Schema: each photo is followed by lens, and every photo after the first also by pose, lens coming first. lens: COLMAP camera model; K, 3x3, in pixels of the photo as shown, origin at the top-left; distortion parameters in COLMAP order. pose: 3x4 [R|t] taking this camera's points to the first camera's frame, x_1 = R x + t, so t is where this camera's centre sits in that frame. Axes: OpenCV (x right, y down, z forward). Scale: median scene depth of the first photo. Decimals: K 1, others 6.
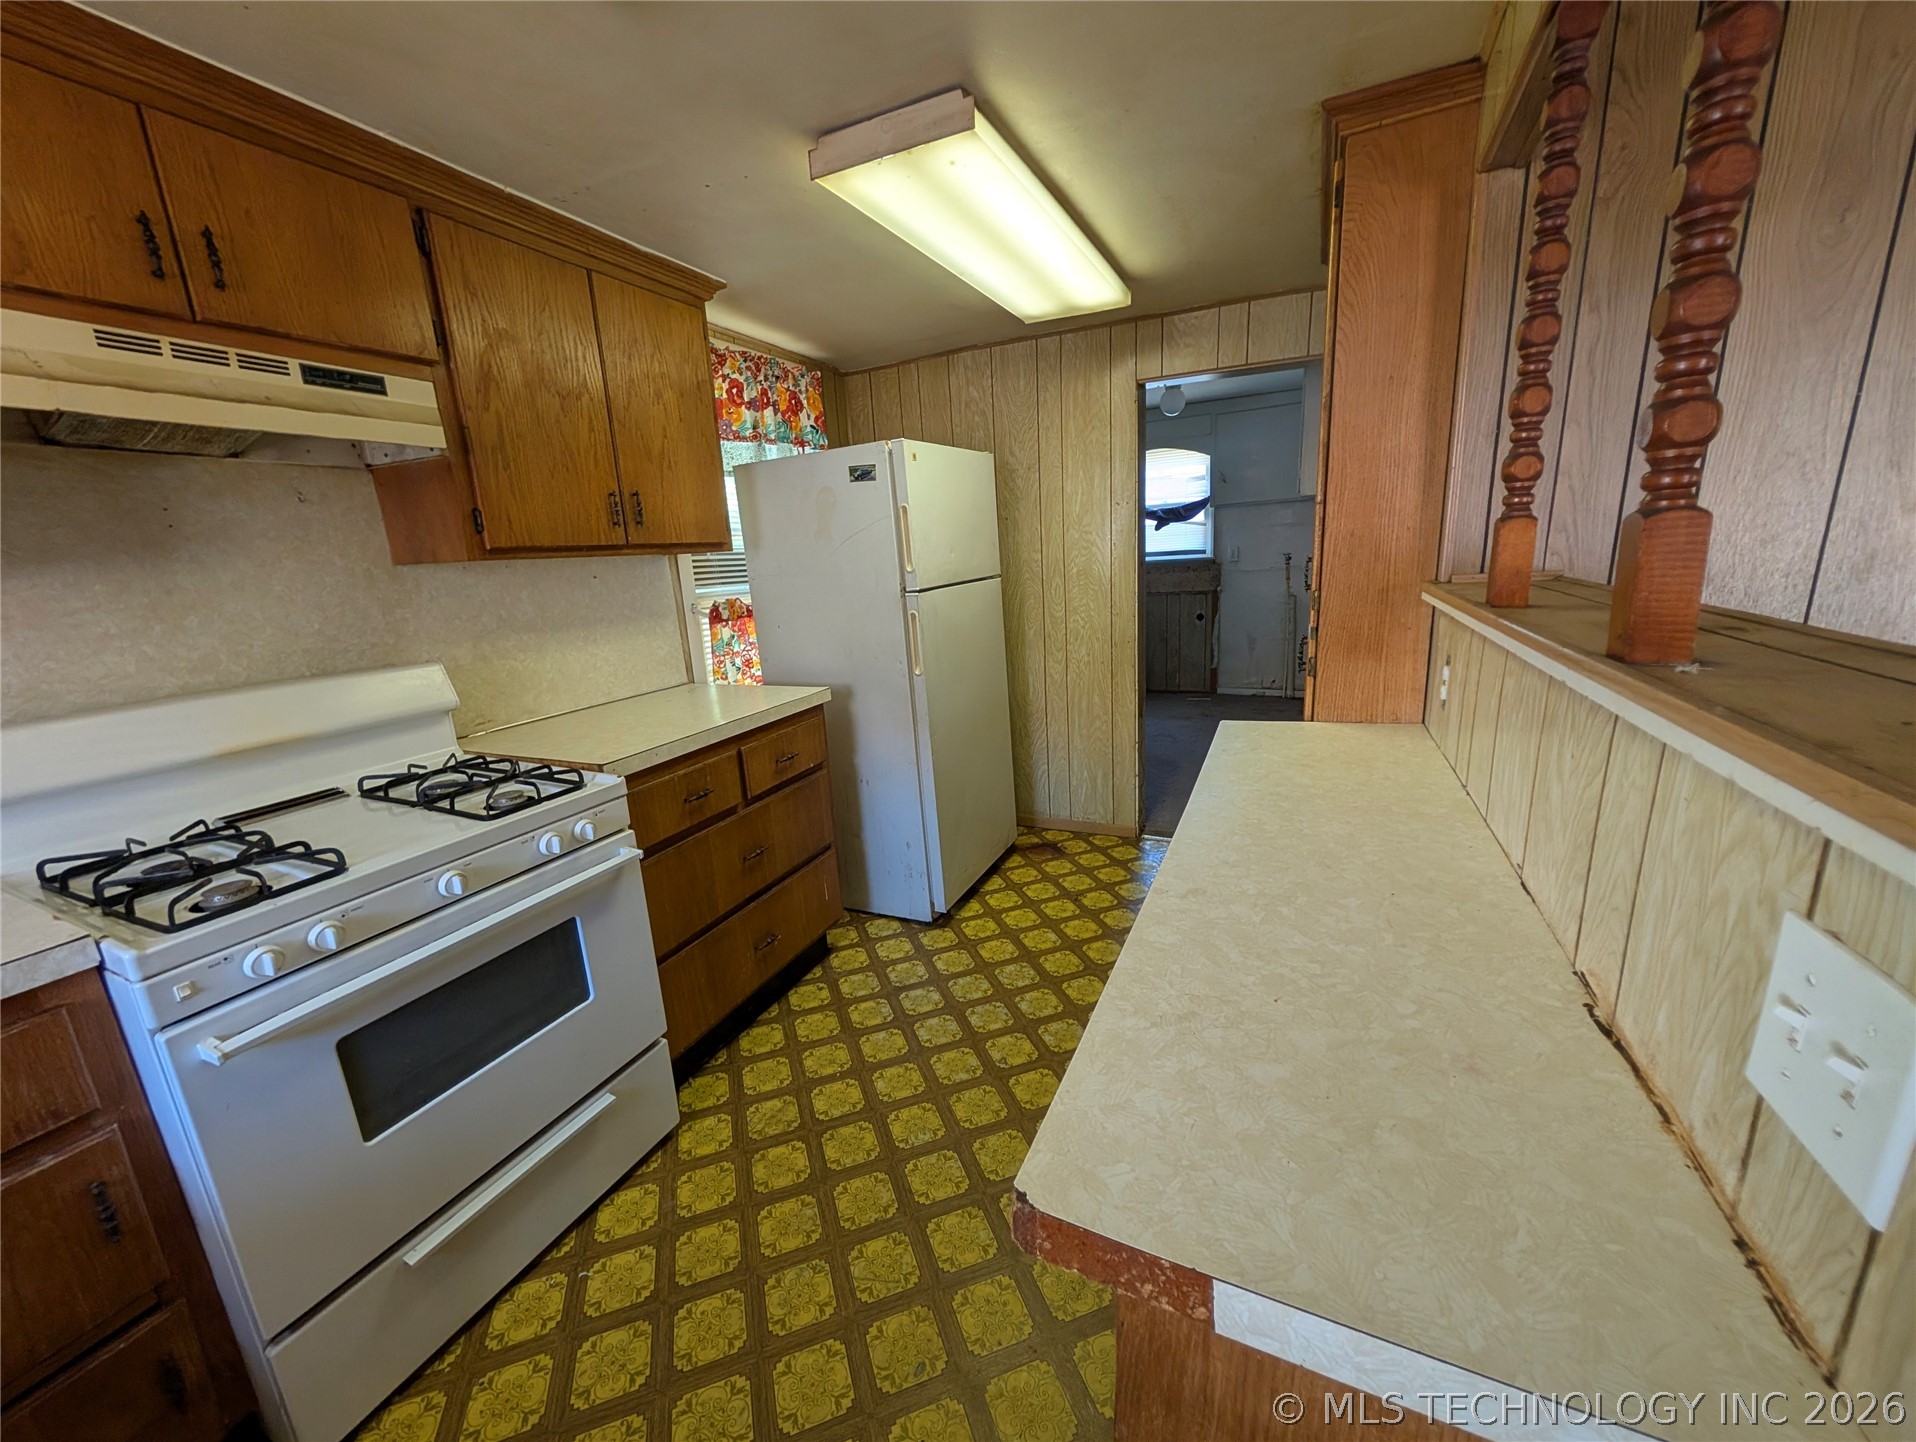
lens RADIAL K [[728.6, 0, 955.1], [0, 728.6, 720.7], [0, 0, 1]] dist [0.001610, -0.000238]
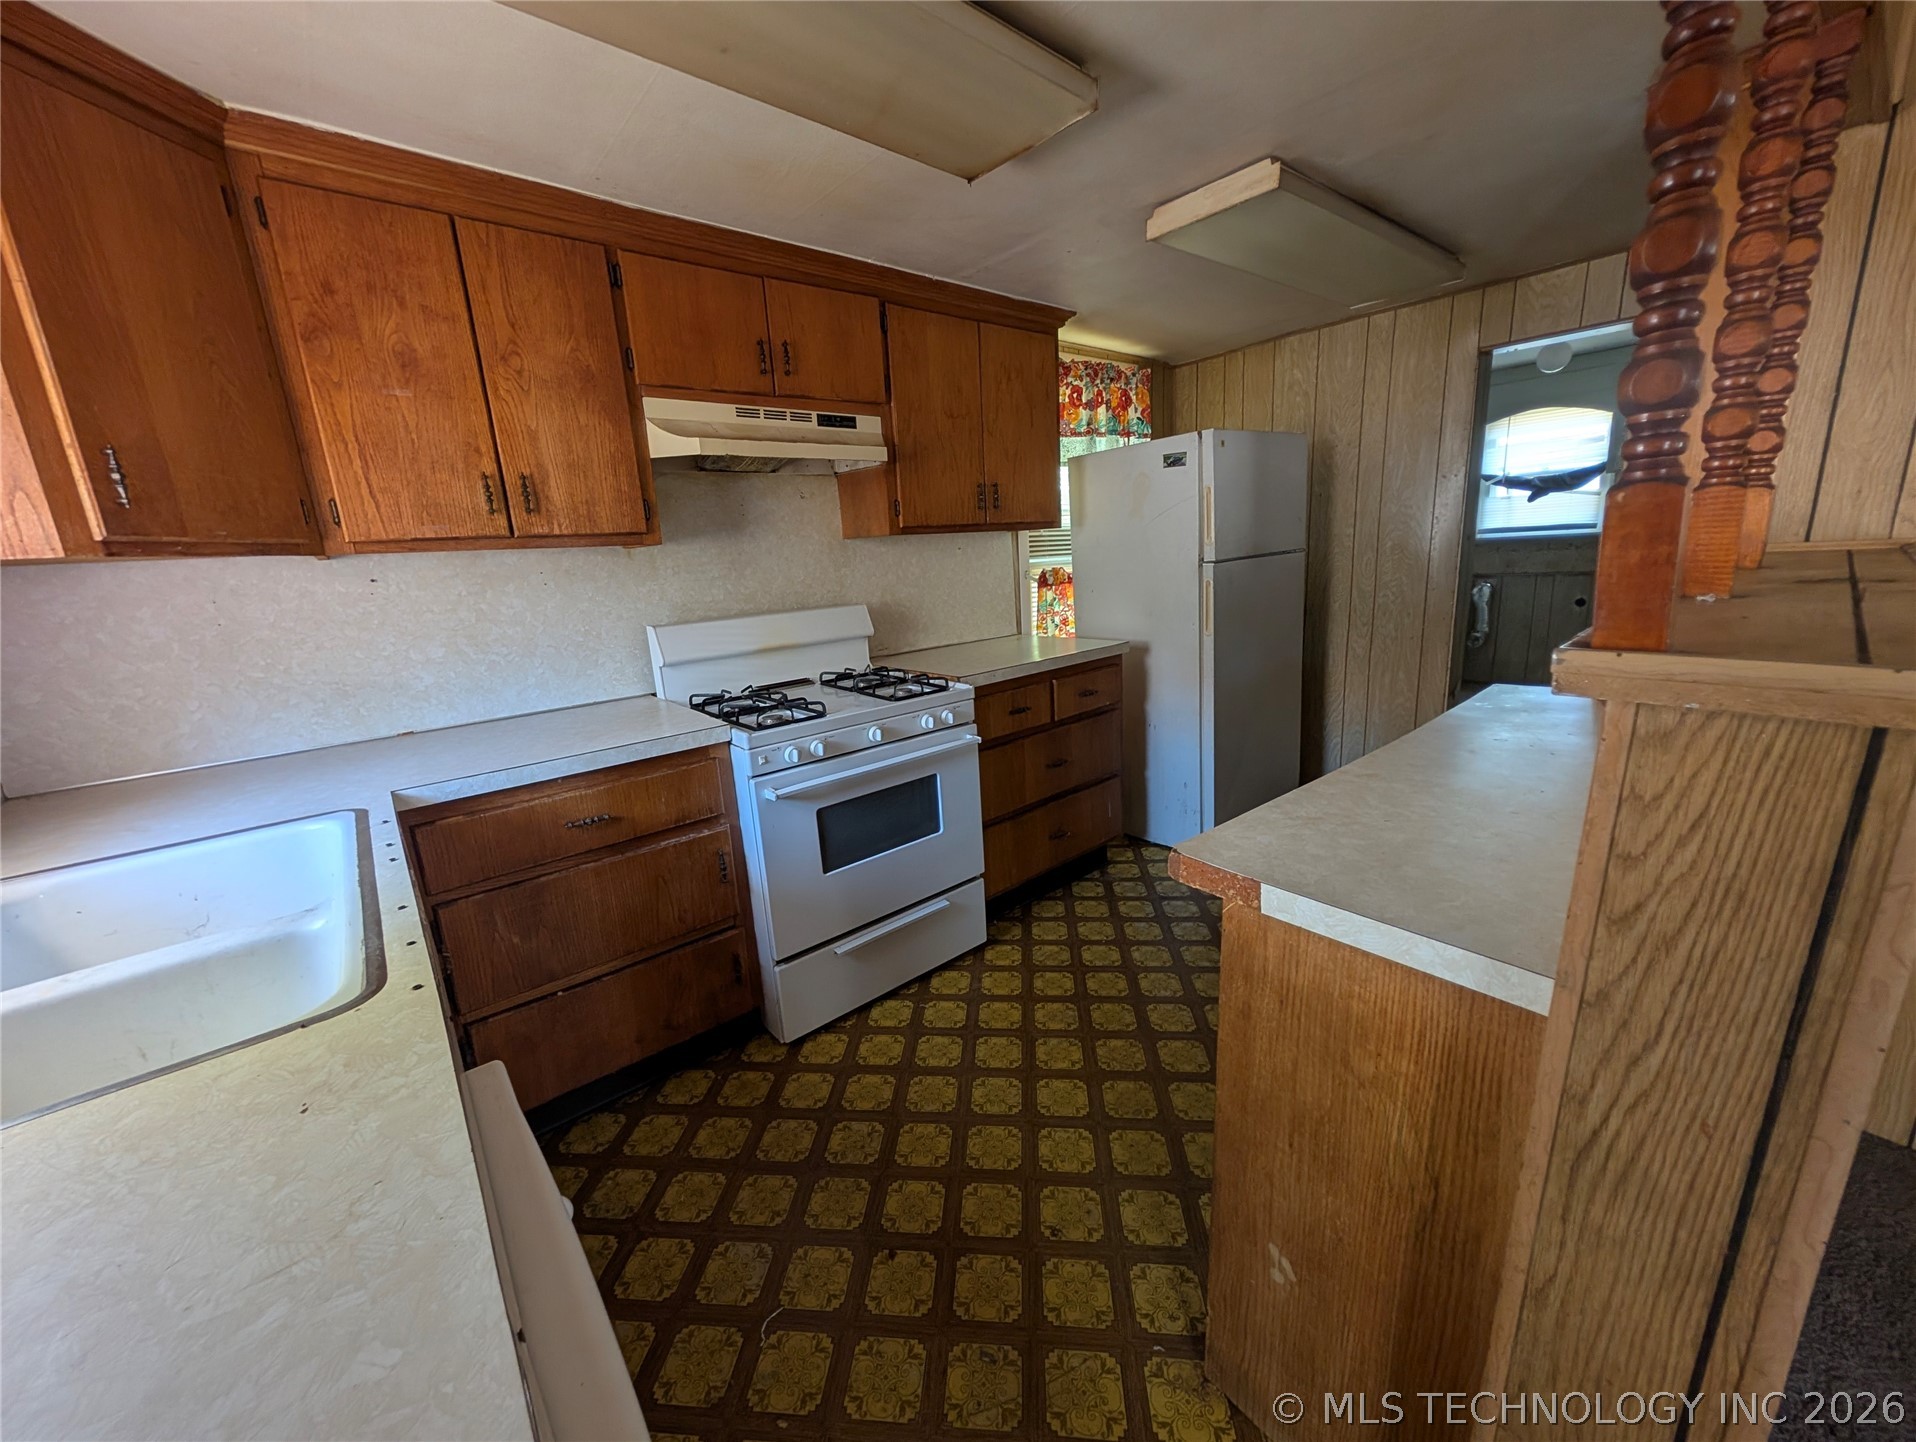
lens RADIAL K [[728.6, 0, 955.1], [0, 728.6, 720.7], [0, 0, 1]] dist [0.001610, -0.000238]
pose [[0.909938, 0.097748, -0.403062, 0.089186], [-0.086996, 0.995194, 0.044950, 0.076817], [0.405518, -0.005837, 0.914068, -0.299509]]
